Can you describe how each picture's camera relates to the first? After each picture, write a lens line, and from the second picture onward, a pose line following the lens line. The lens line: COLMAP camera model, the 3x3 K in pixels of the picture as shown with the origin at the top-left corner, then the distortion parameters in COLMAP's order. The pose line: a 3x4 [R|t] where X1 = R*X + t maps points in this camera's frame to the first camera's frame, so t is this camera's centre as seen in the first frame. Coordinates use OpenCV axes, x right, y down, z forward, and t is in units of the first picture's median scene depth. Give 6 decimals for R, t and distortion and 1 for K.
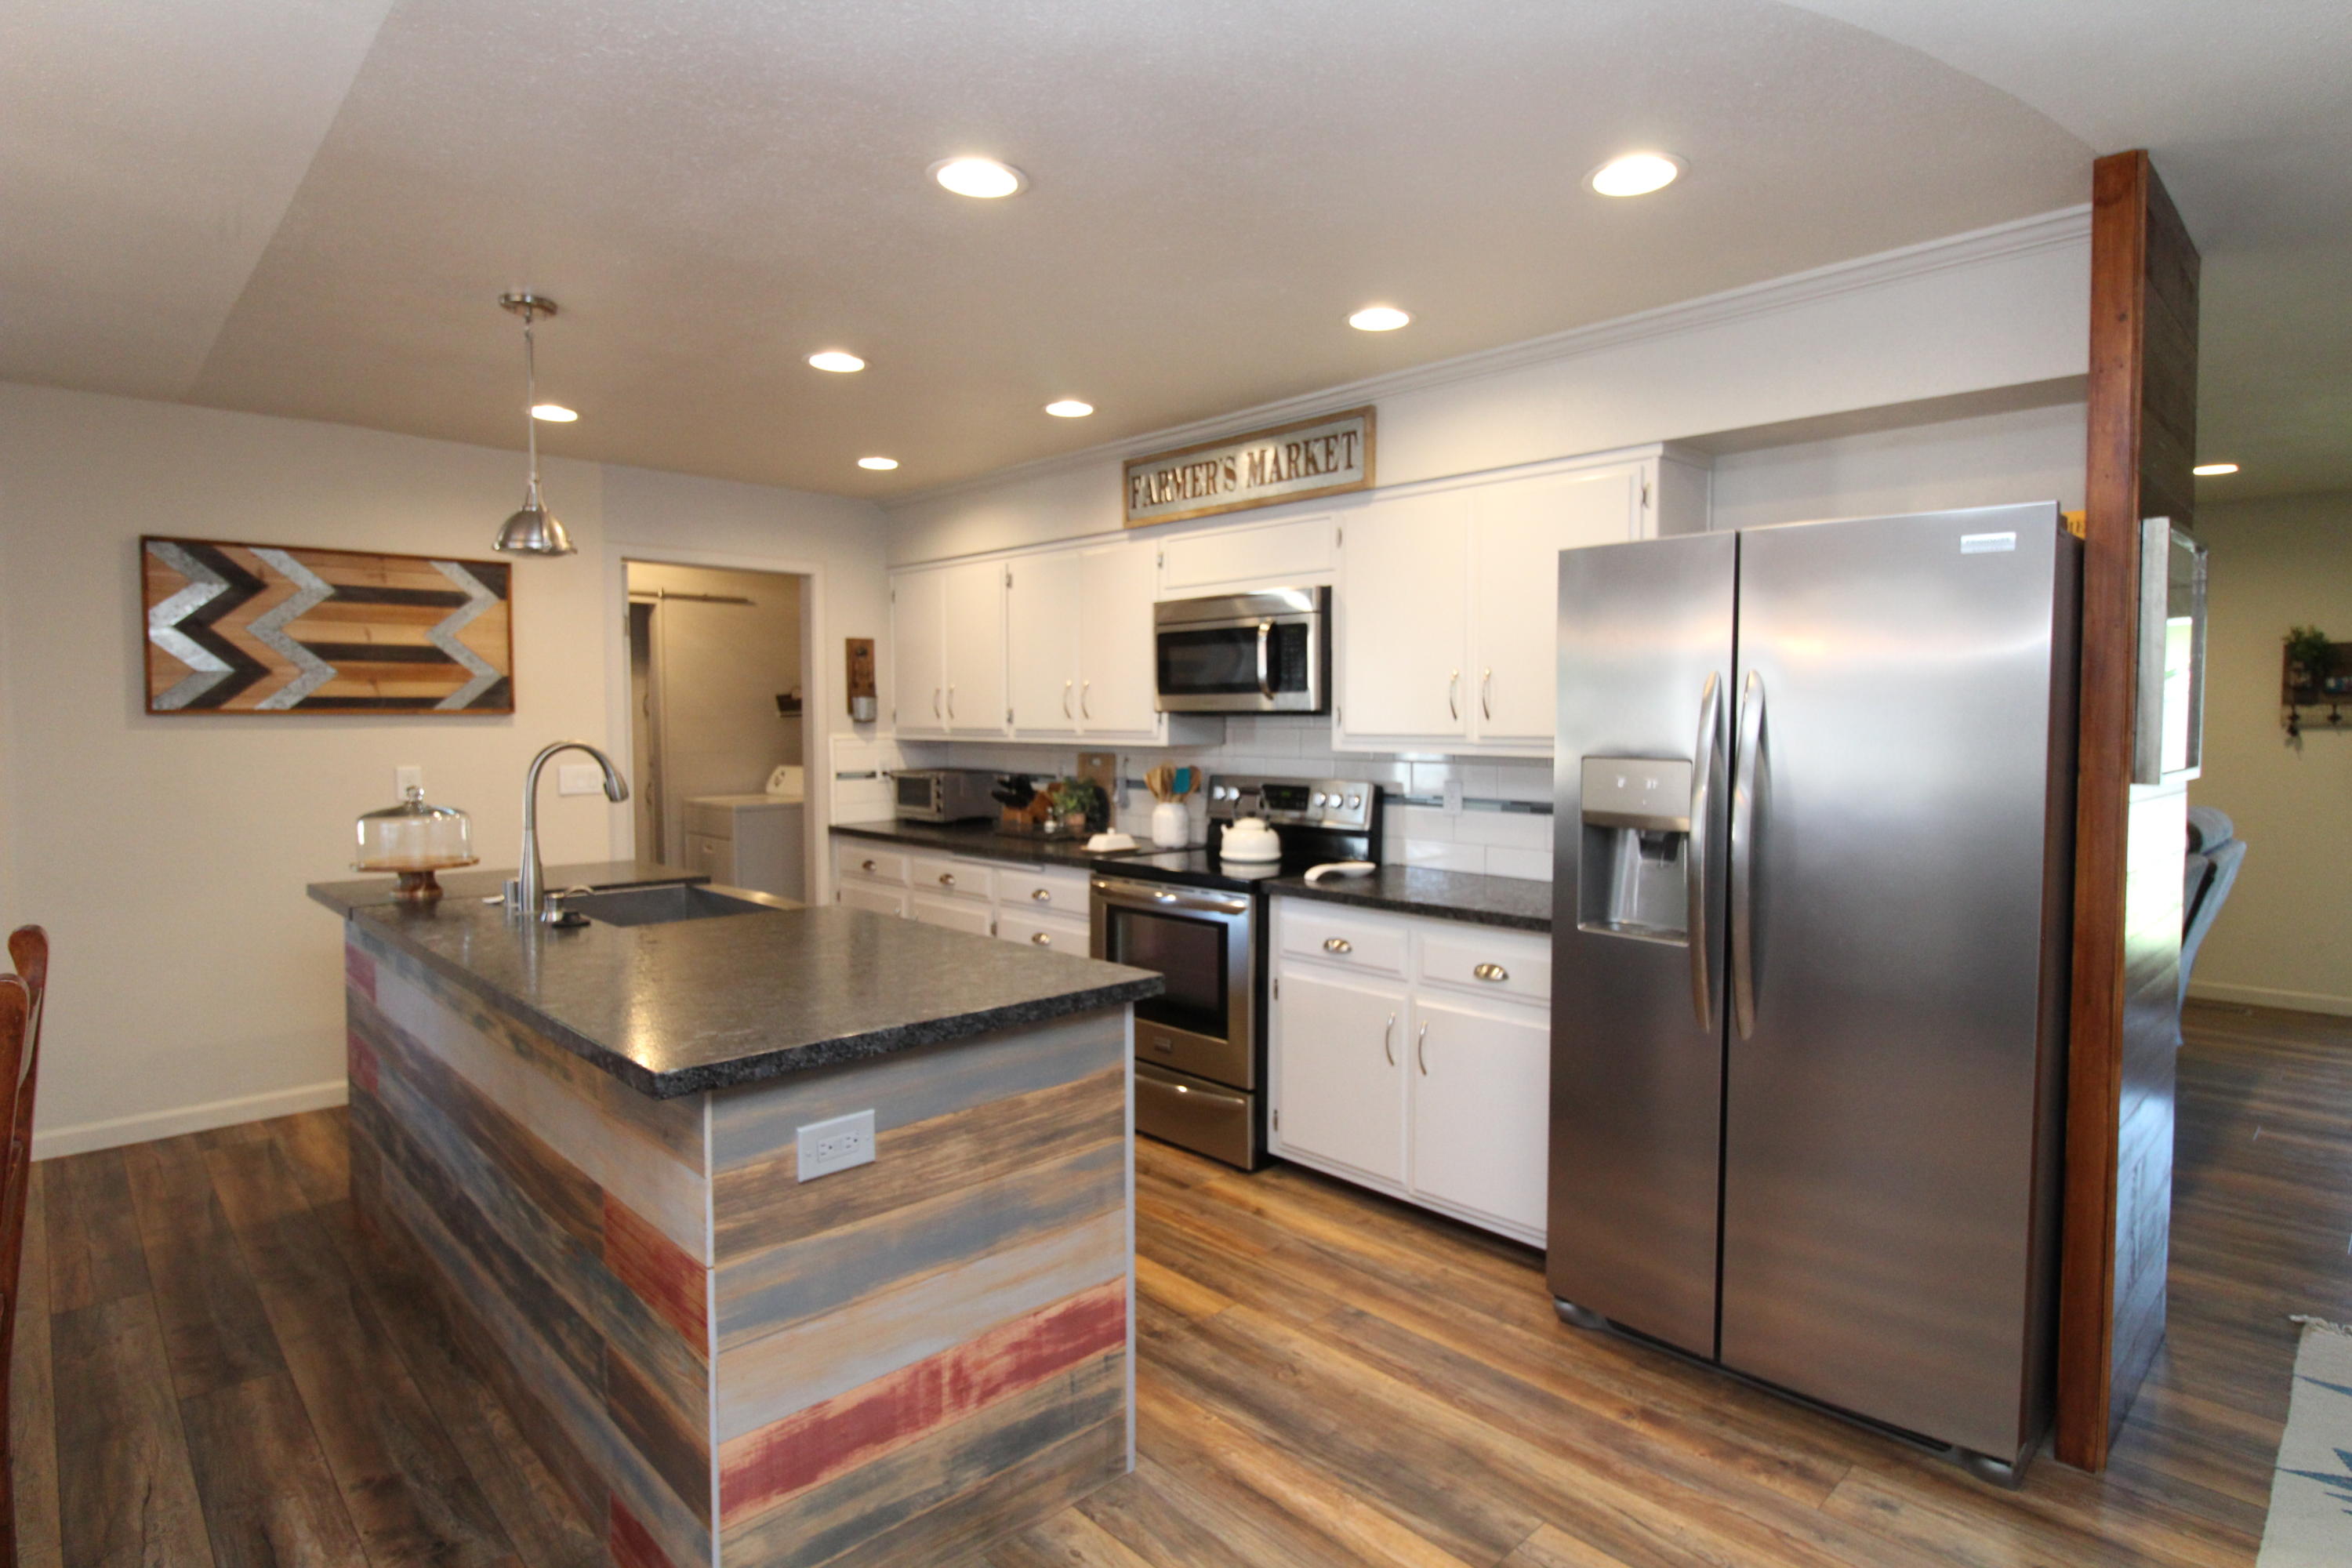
lens RADIAL K [[1229.3, 0, 1183.2], [0, 1229.3, 780.4], [0, 0, 1]] dist [-0.004407, -0.000580]
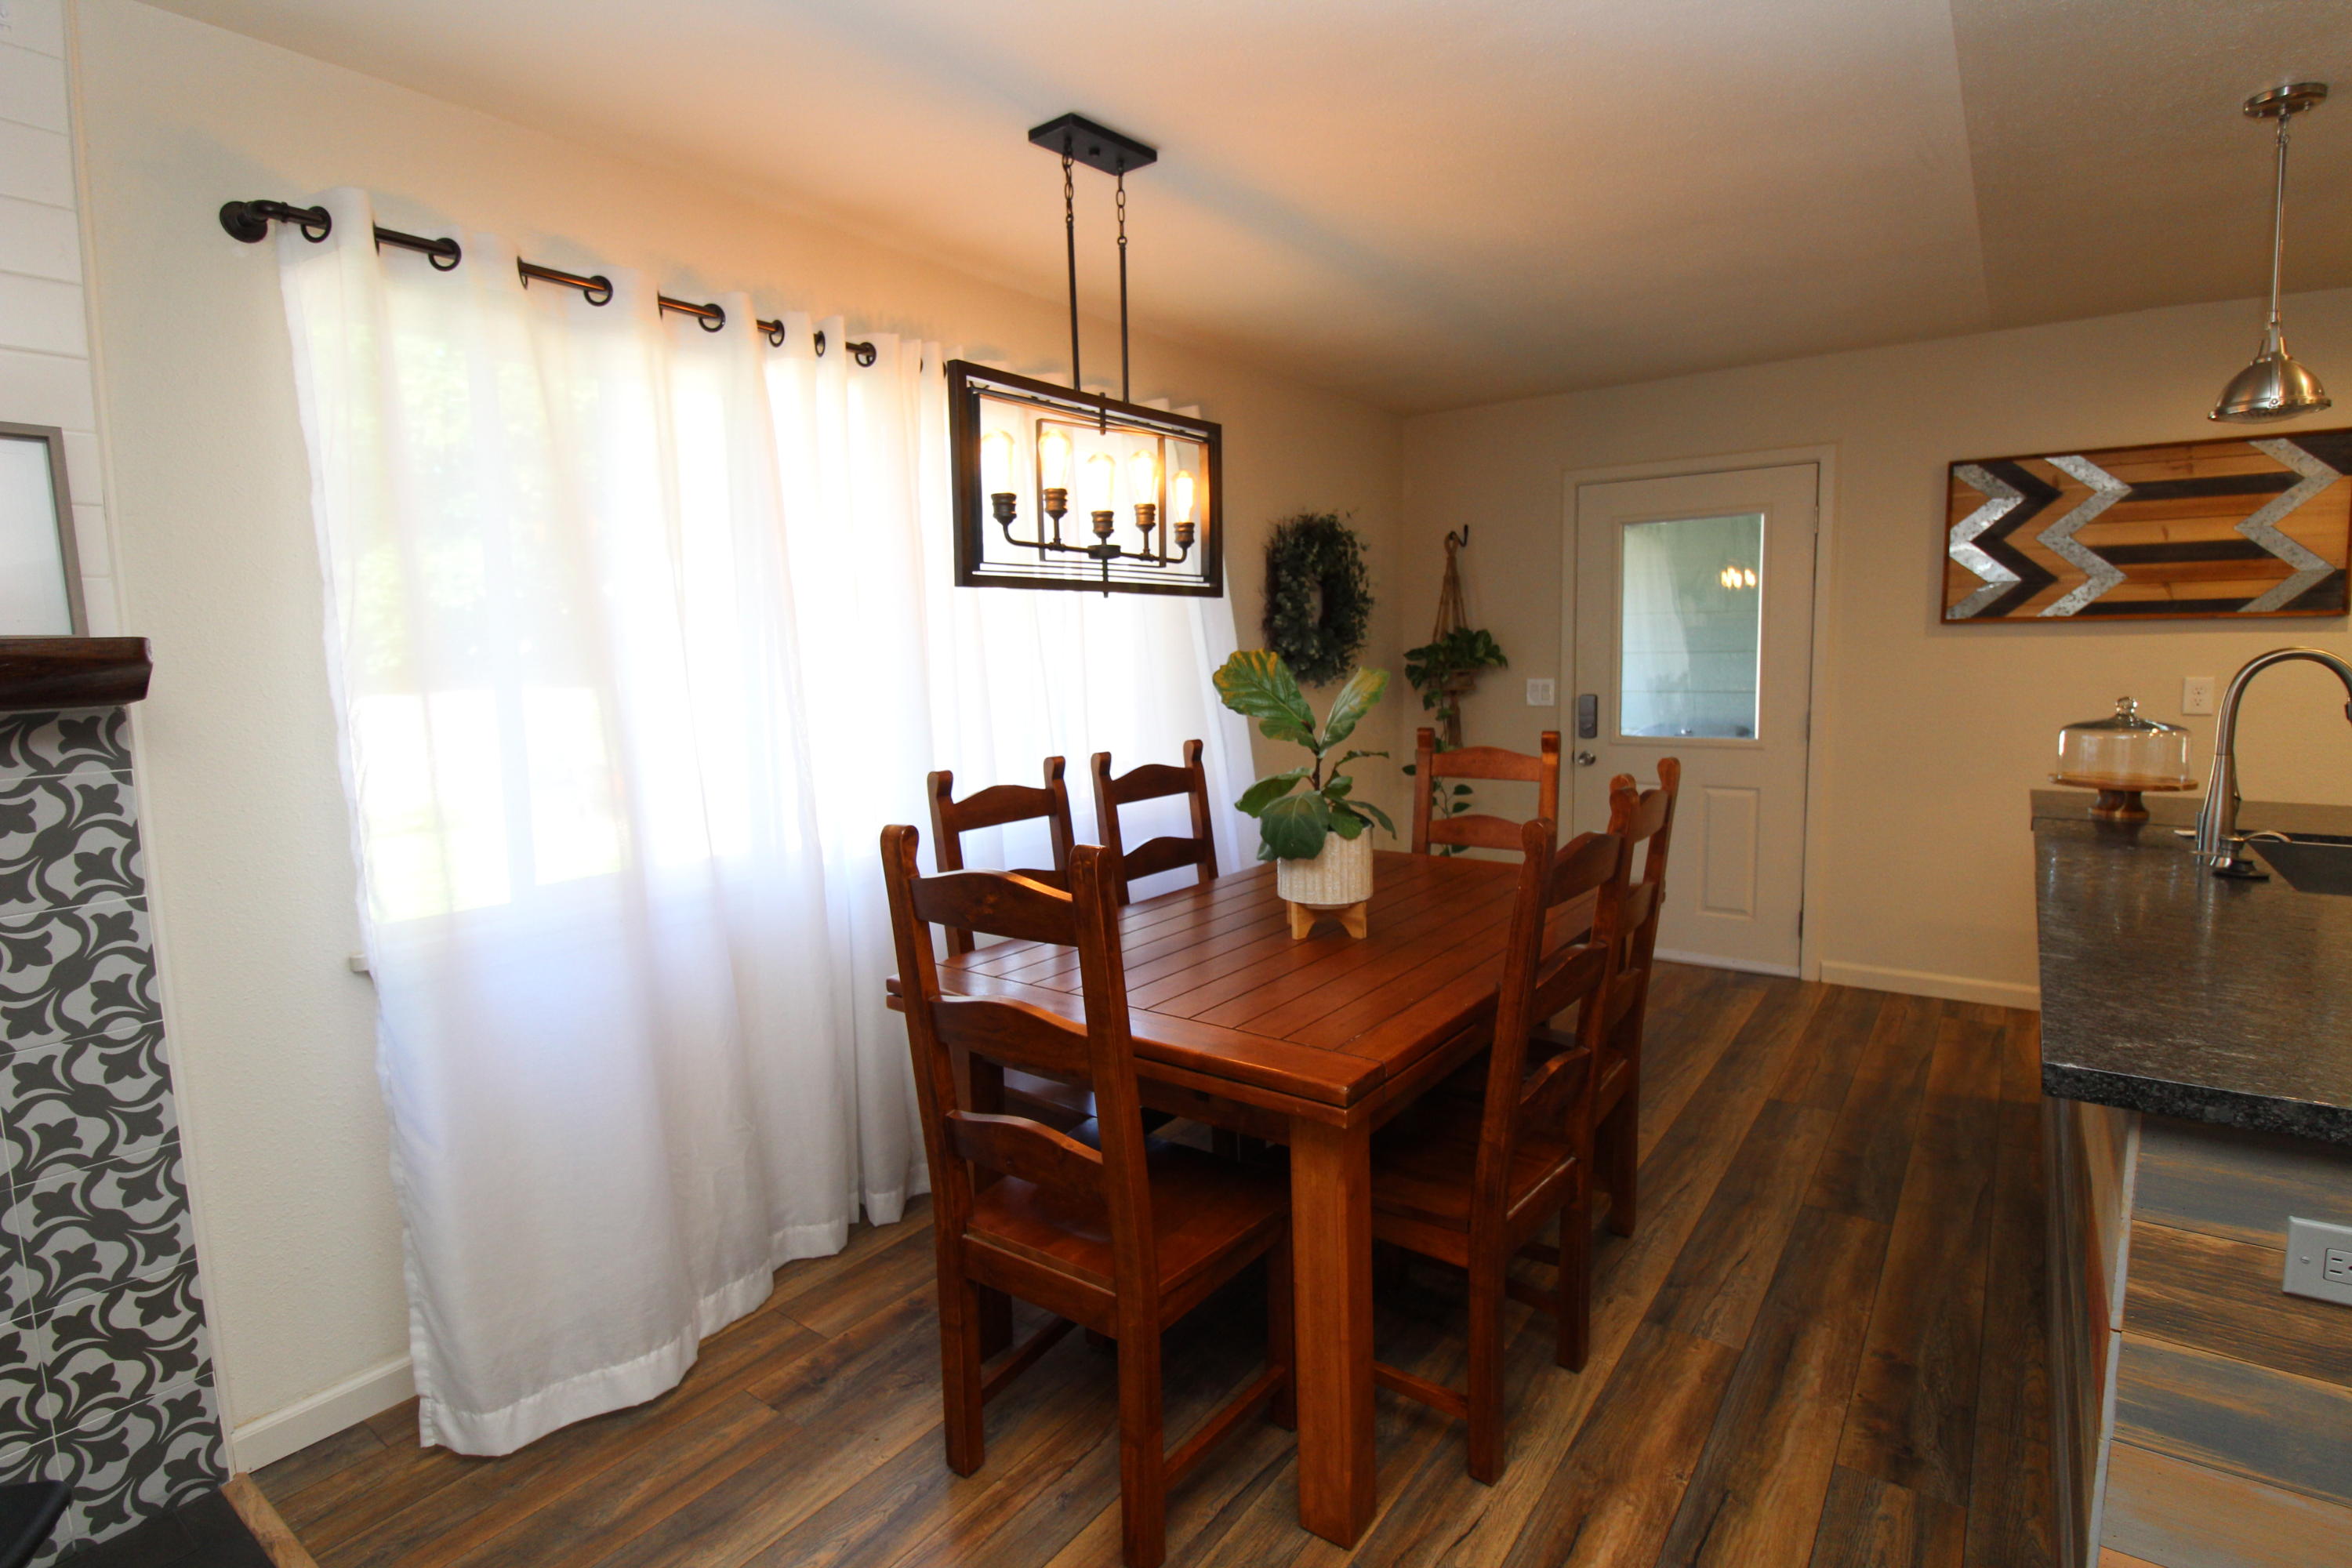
lens RADIAL K [[1163.9, 0, 1184.3], [0, 1163.9, 779.4], [0, 0, 1]] dist [-0.017800, -0.001505]
pose [[0.185053, 0.111983, -0.976327, 0.075026], [-0.032041, 0.993646, 0.107896, -0.003792], [0.982206, 0.011316, 0.187465, 0.122072]]
